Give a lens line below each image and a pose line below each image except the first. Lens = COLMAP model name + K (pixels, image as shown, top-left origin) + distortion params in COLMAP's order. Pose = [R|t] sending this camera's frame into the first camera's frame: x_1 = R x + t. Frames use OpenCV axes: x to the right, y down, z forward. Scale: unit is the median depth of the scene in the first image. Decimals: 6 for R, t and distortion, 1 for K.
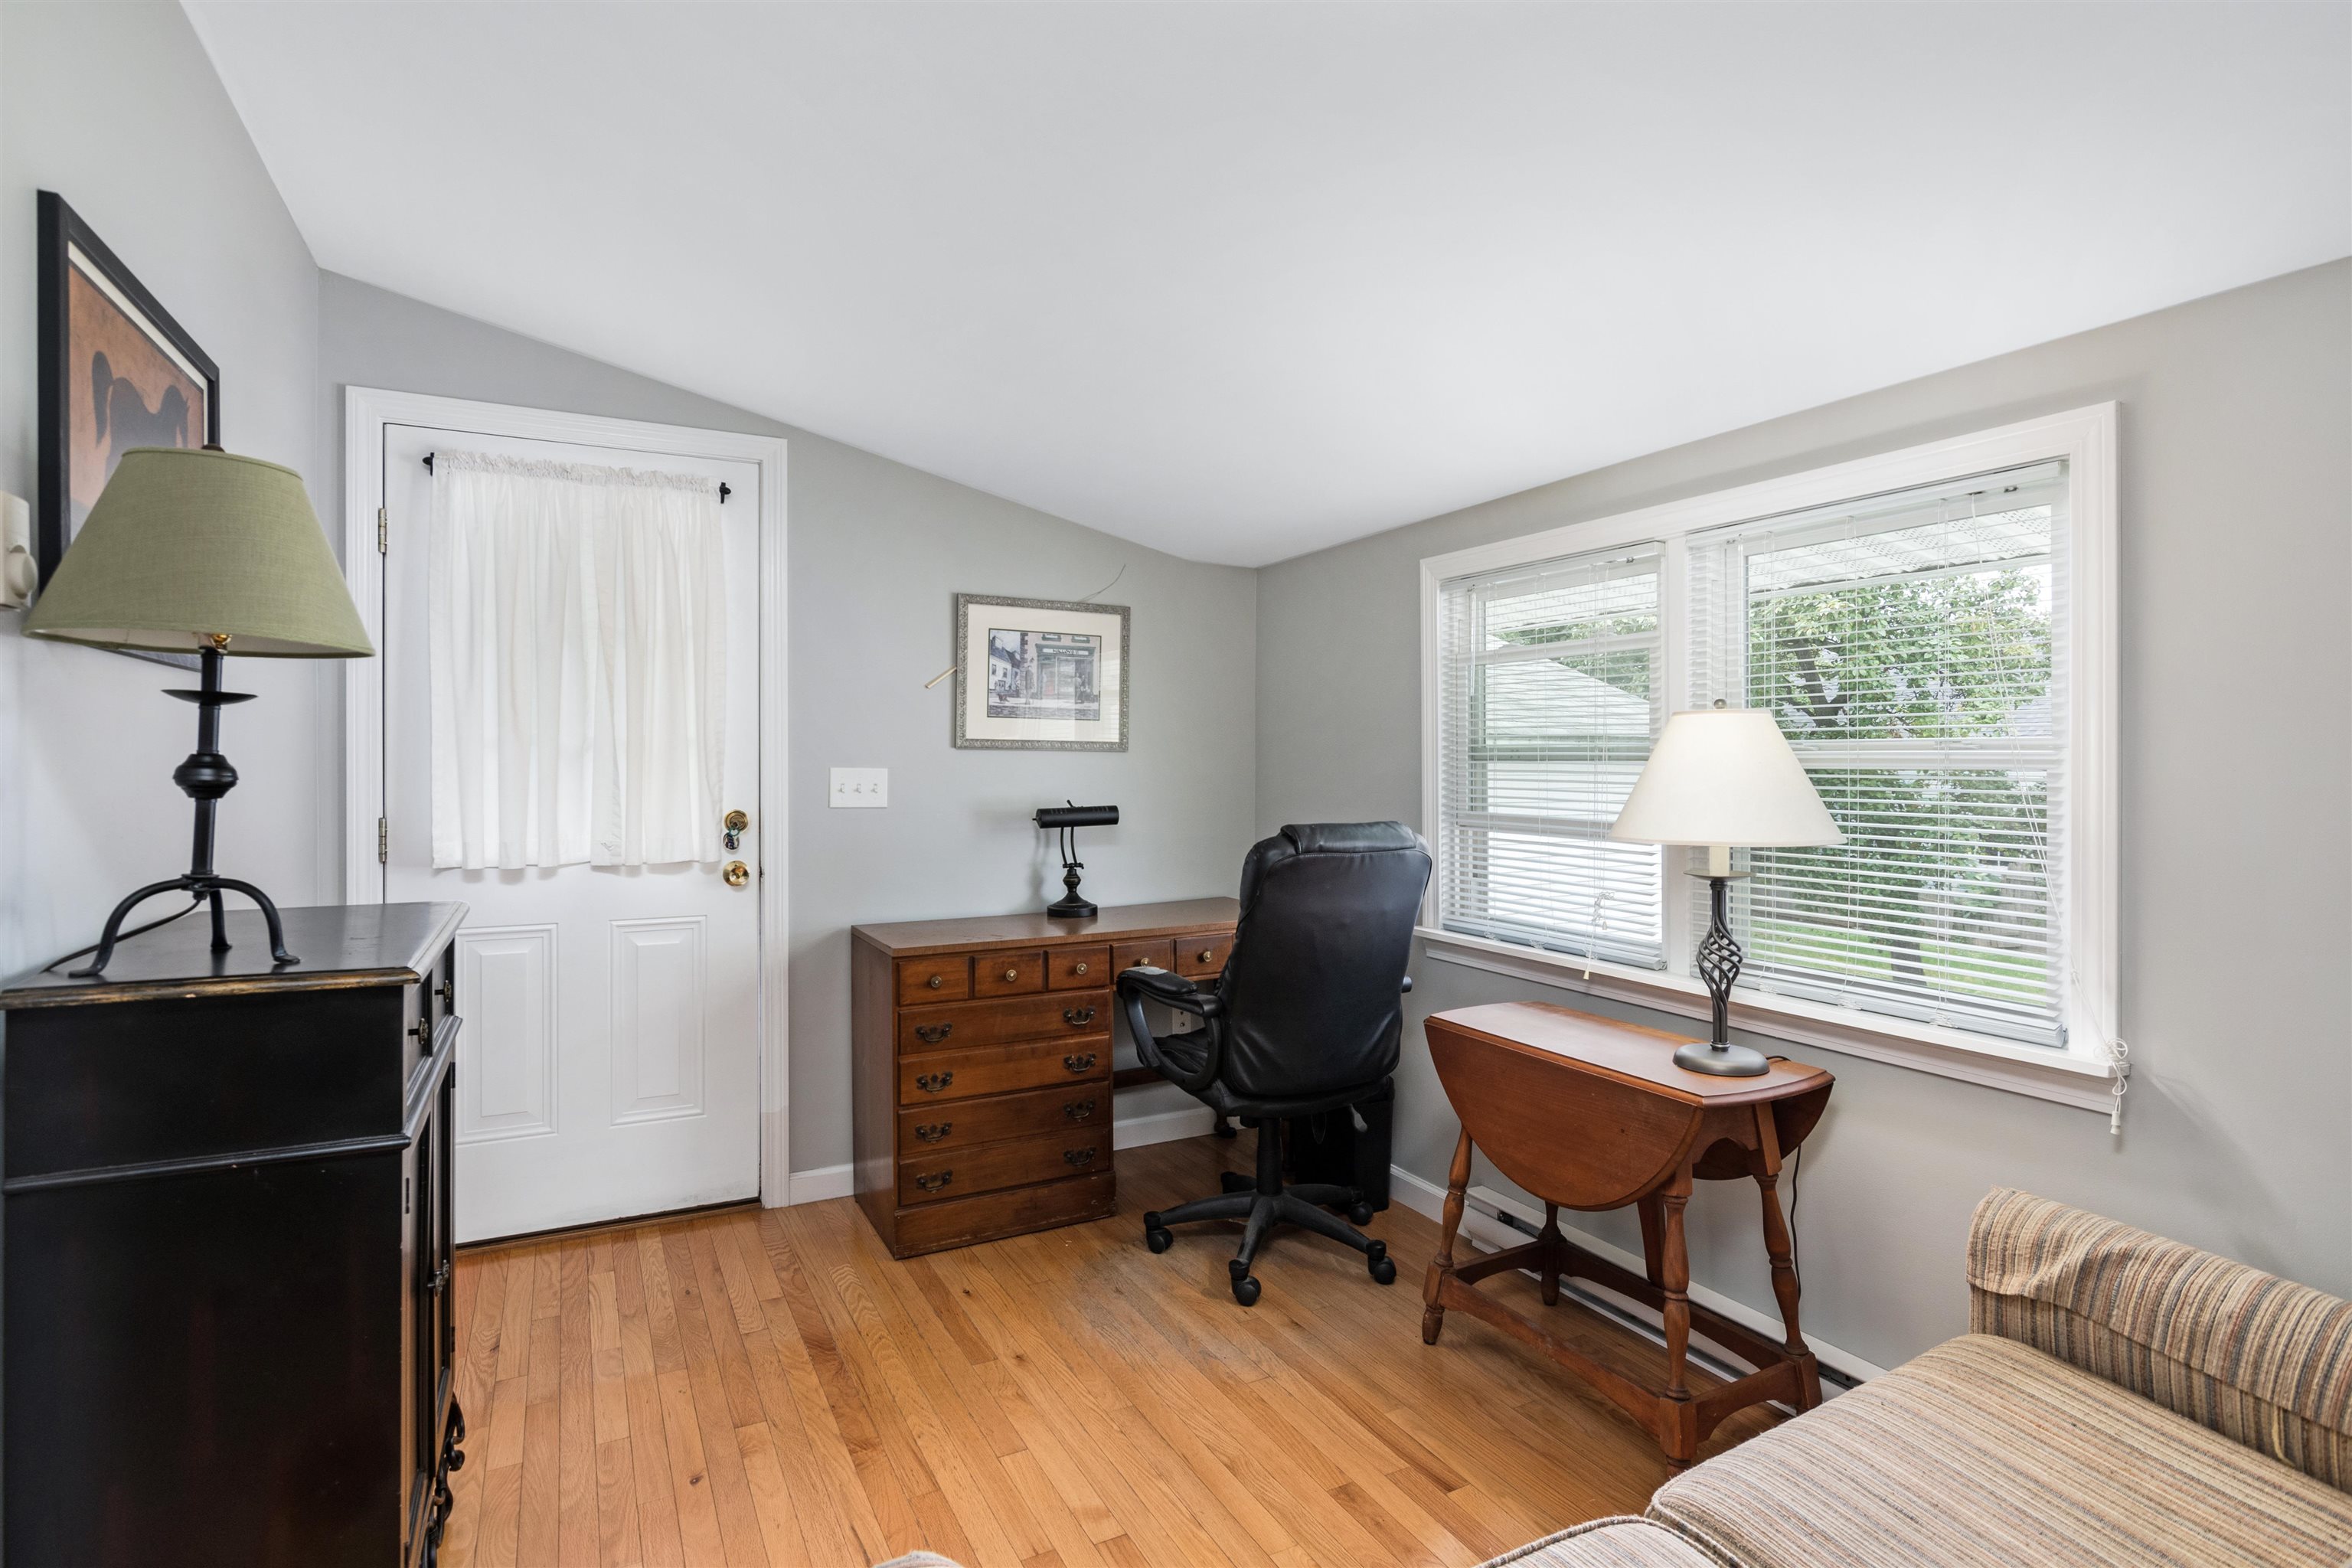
lens RADIAL K [[1182.7, 0, 1163.9], [0, 1182.7, 770.3], [0, 0, 1]] dist [-0.004975, 0.000249]
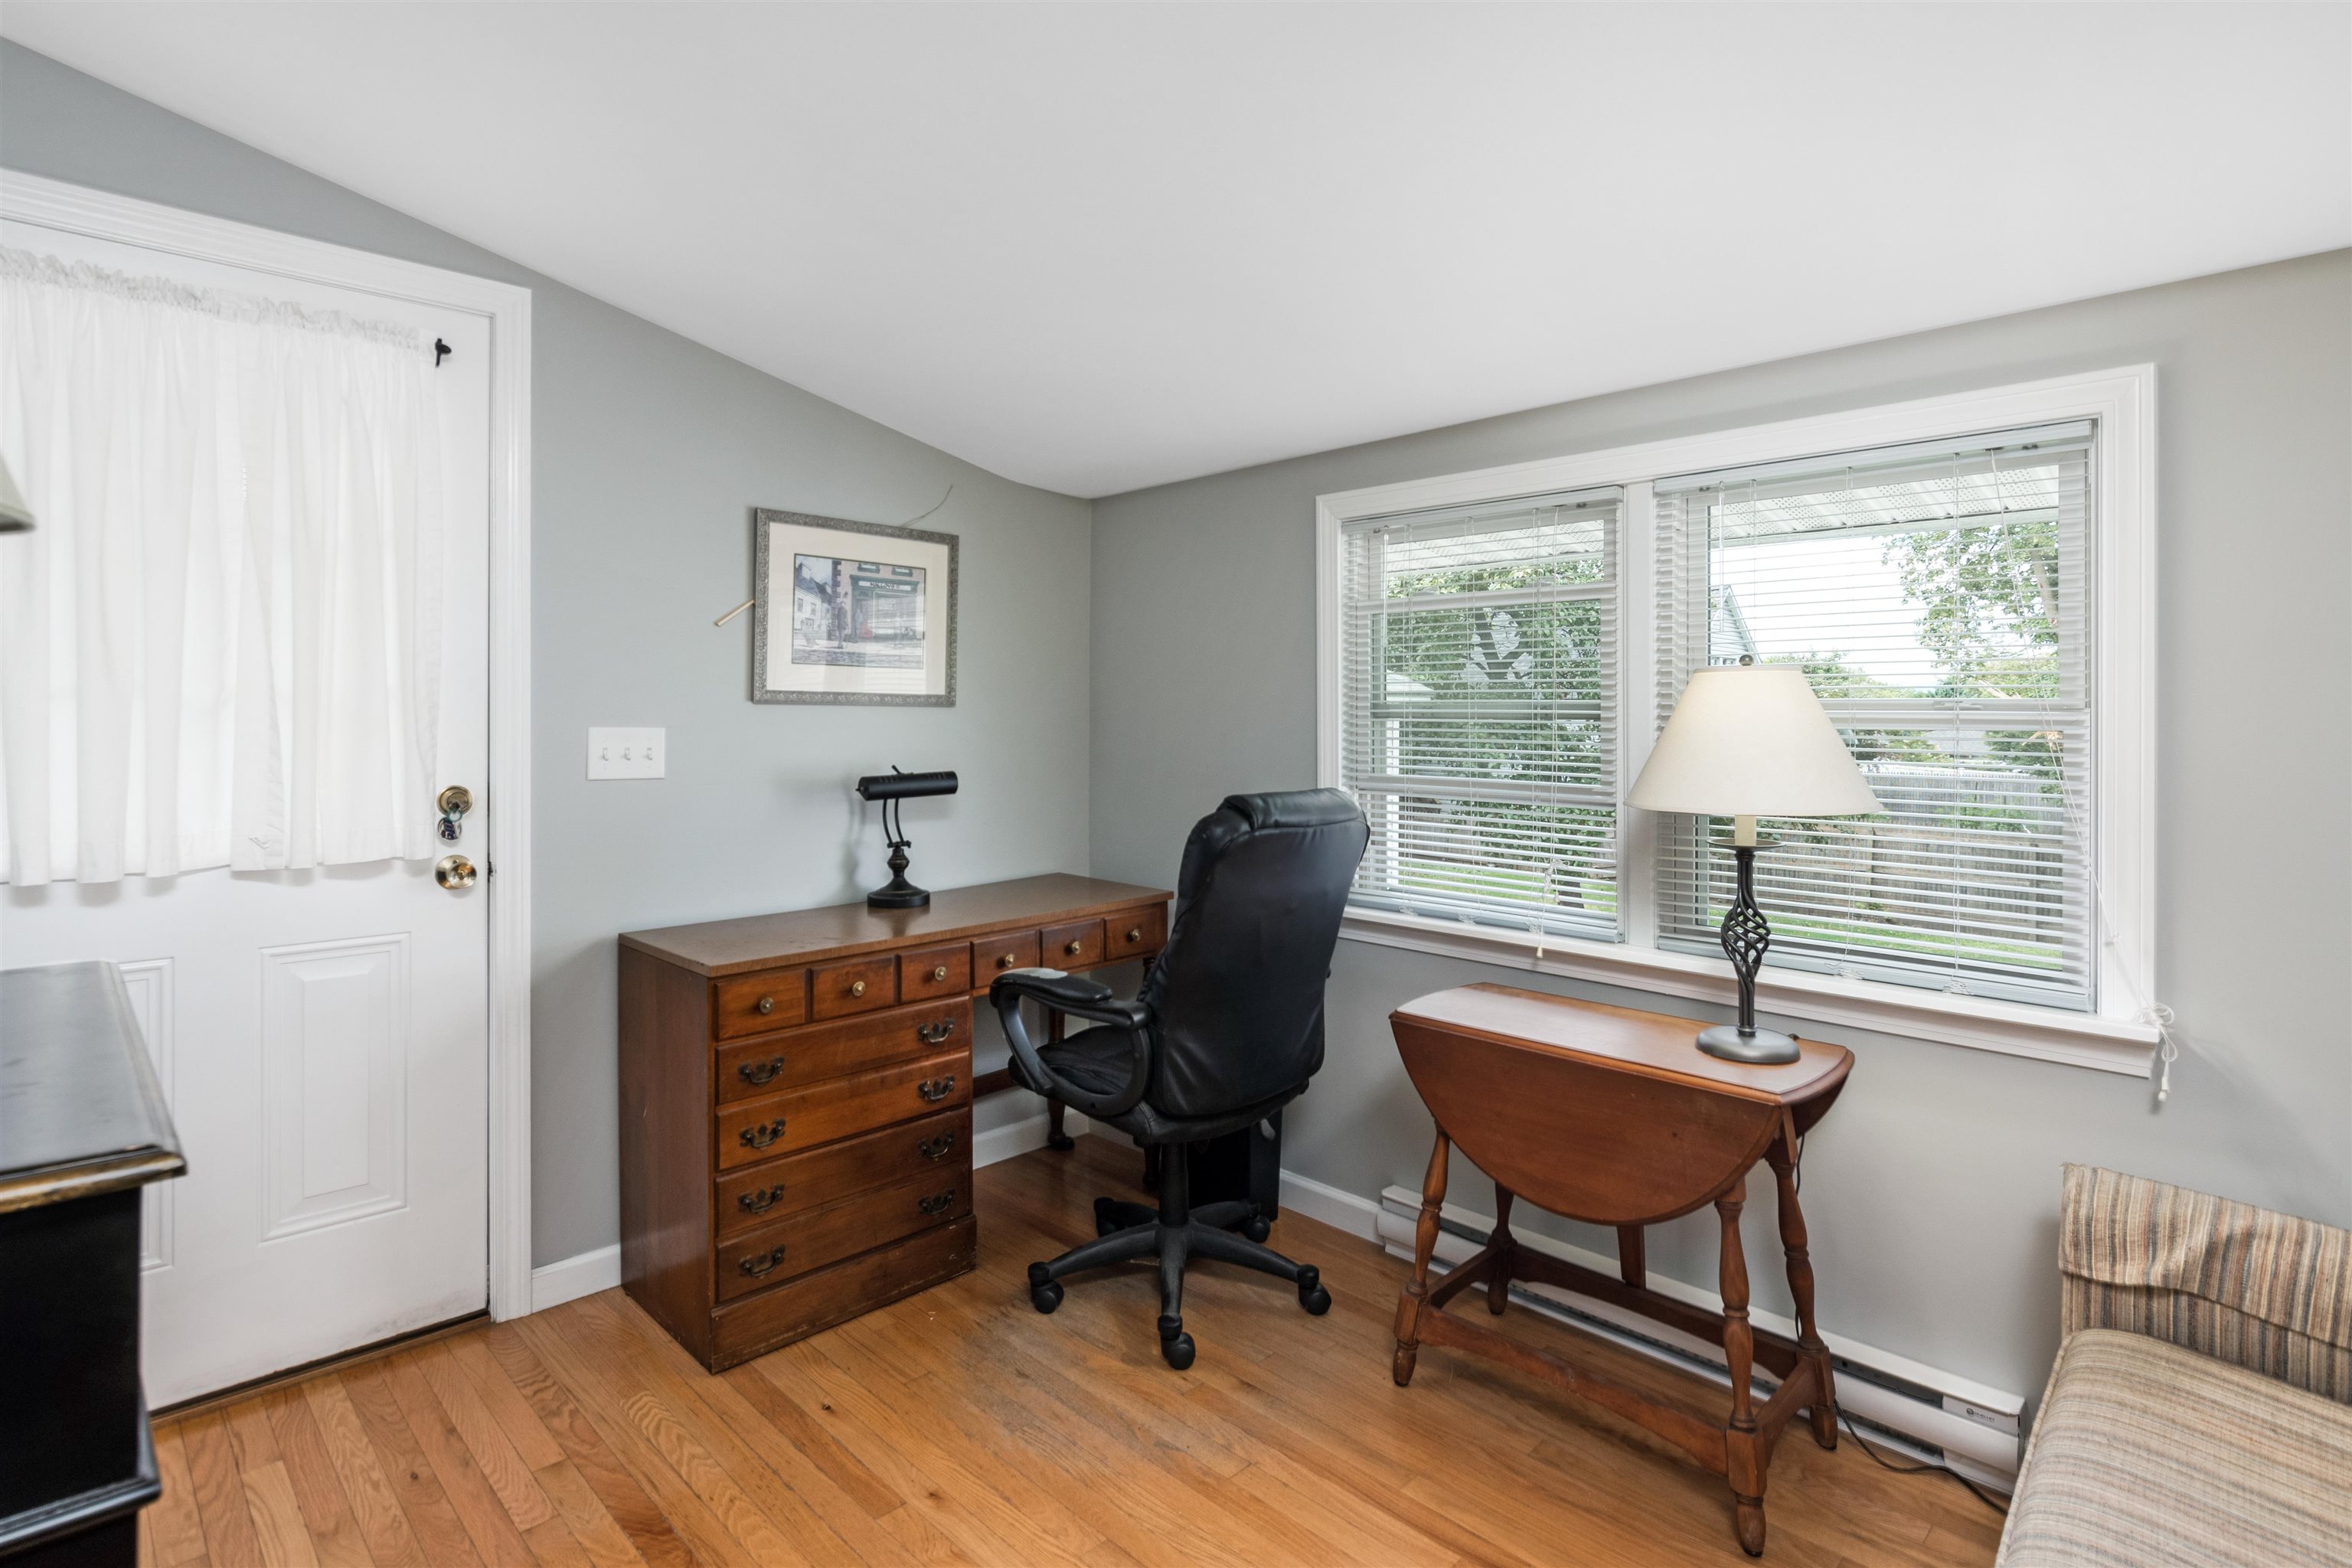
lens RADIAL K [[1192.5, 0, 1172.0], [0, 1192.5, 715.7], [0, 0, 1]] dist [-0.005763, 0.000030]
pose [[0.954016, 0.000313, 0.299755, -0.172480], [0.001154, 0.999988, -0.004717, -0.006415], [-0.299753, 0.004846, 0.954005, 0.175594]]
